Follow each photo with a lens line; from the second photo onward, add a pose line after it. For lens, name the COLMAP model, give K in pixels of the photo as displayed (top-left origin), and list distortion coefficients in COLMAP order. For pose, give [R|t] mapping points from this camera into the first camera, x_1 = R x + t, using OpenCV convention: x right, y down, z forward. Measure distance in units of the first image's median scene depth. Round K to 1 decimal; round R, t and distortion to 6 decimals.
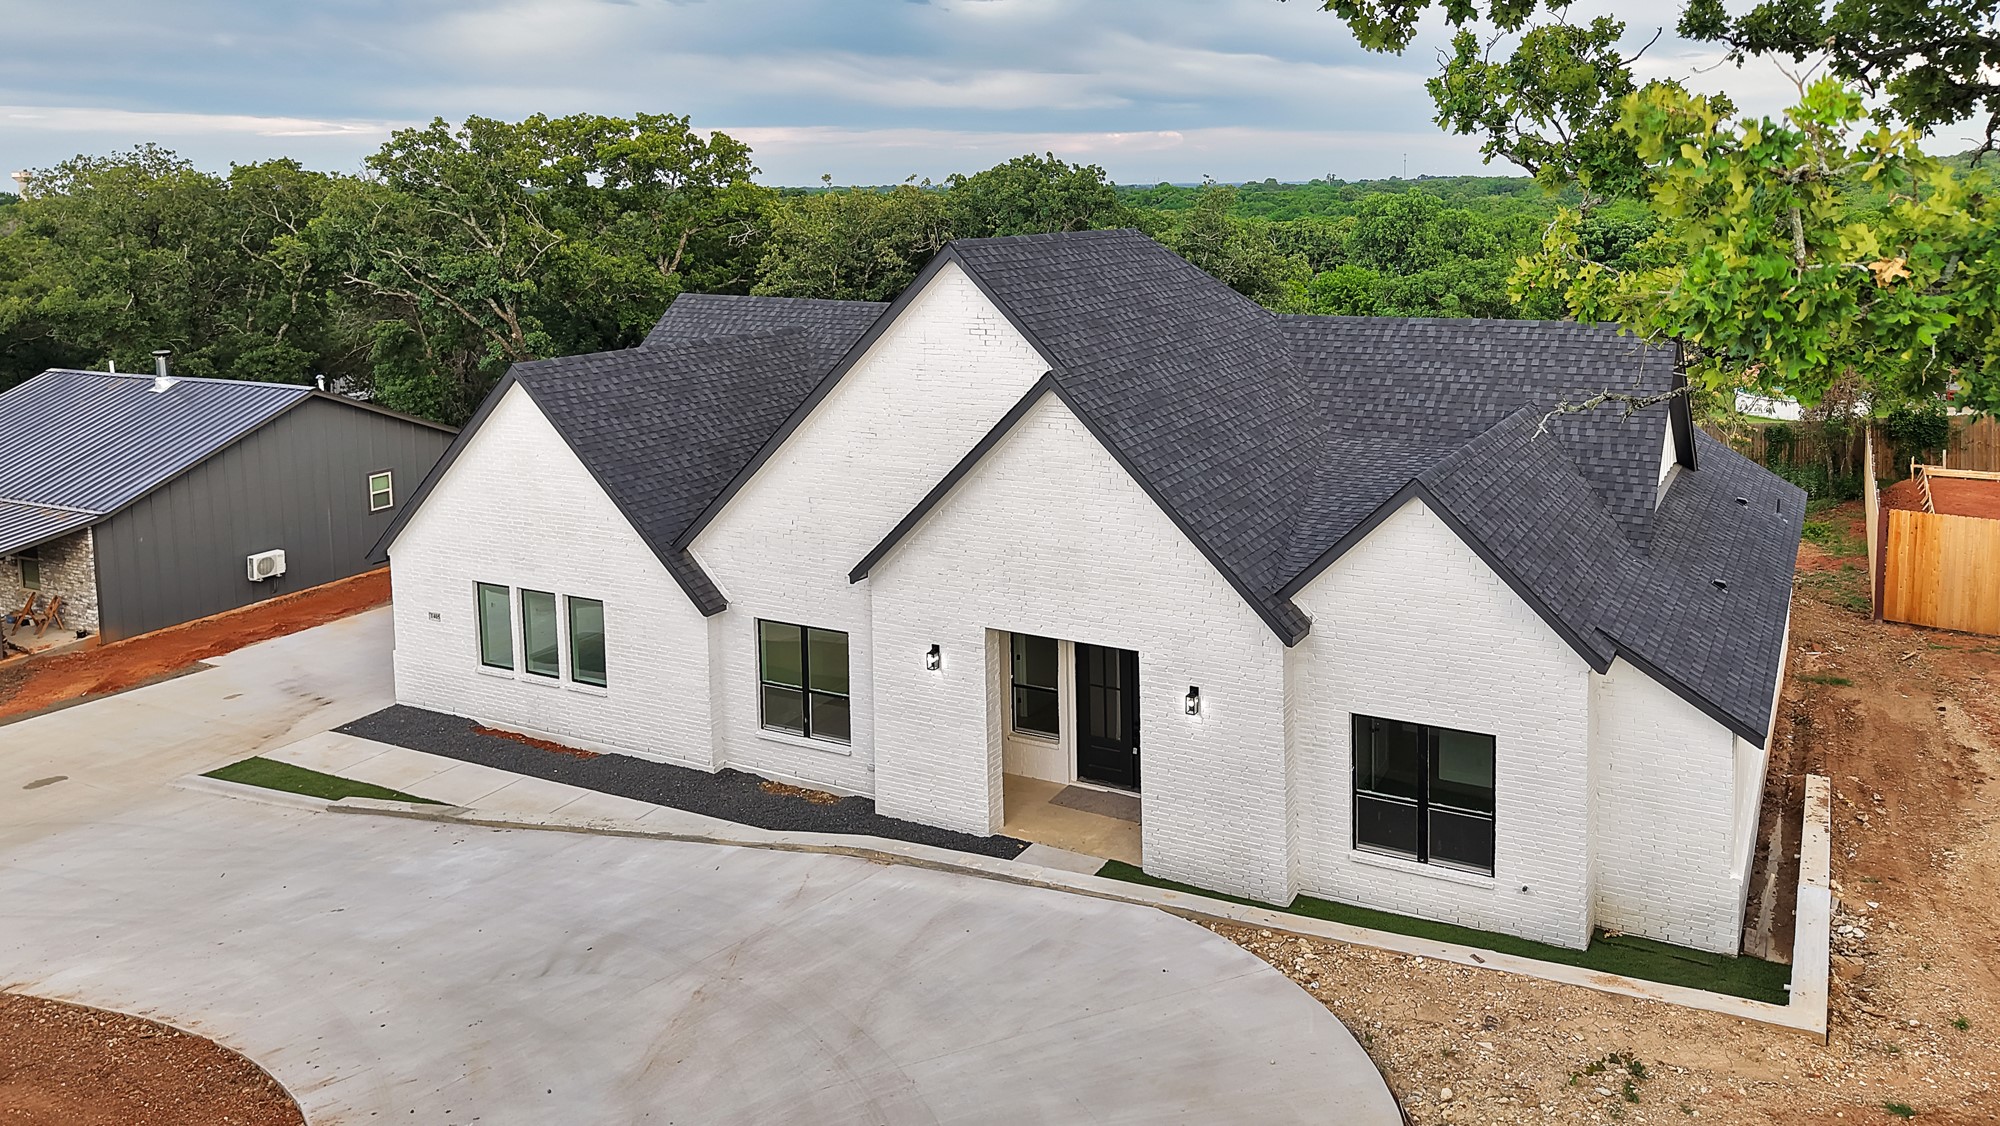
lens RADIAL K [[1423.5, 0, 1153.3], [0, 1423.5, 350.4], [0, 0, 1]] dist [0.025513, 0.001032]
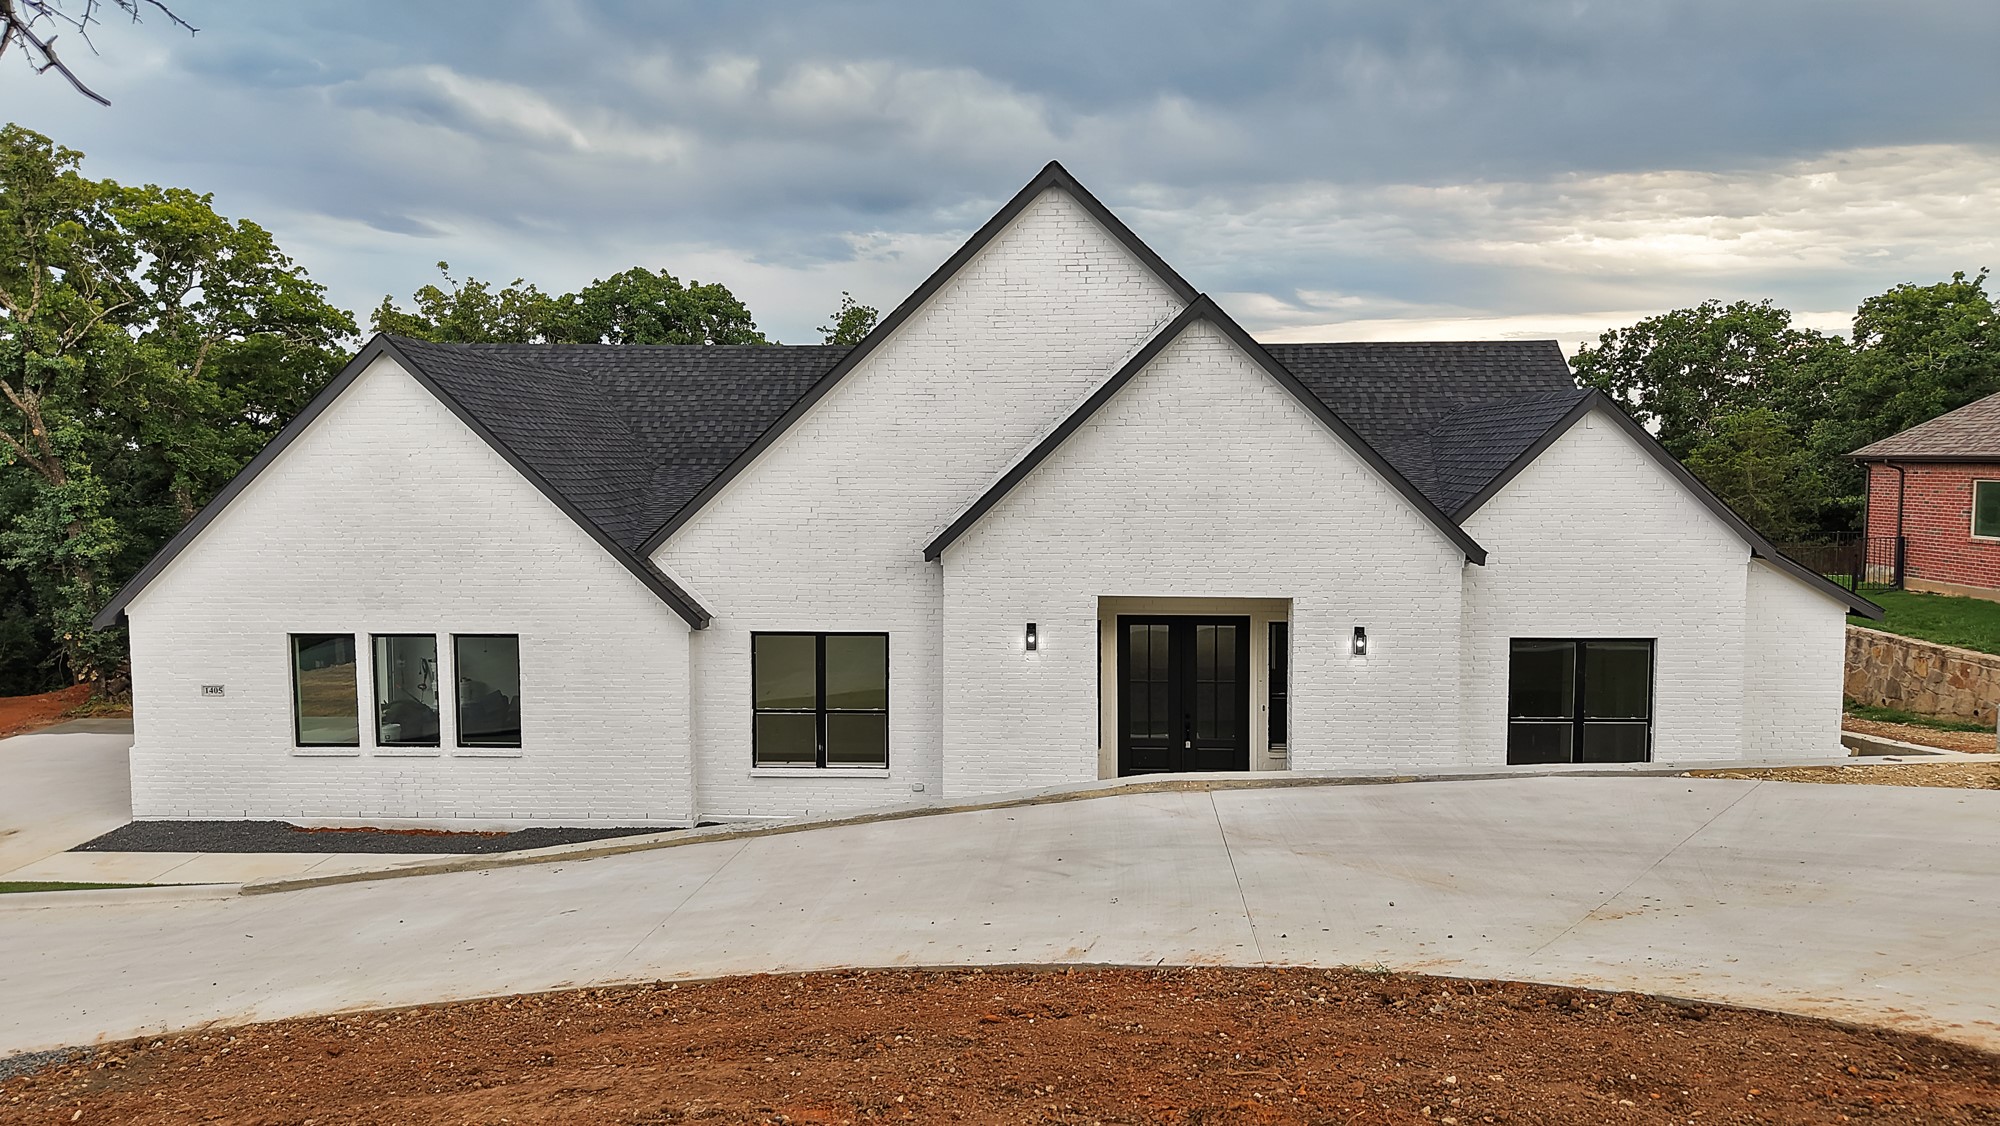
lens RADIAL K [[1369.9, 0, 1000.0], [0, 1369.9, 563.0], [0, 0, 1]] dist [0.056112, -0.059013]
pose [[0.917582, -0.018912, 0.397096, -0.467852], [0.034178, 0.998922, -0.031402, 0.177930], [-0.396074, 0.042386, 0.917240, 0.199864]]
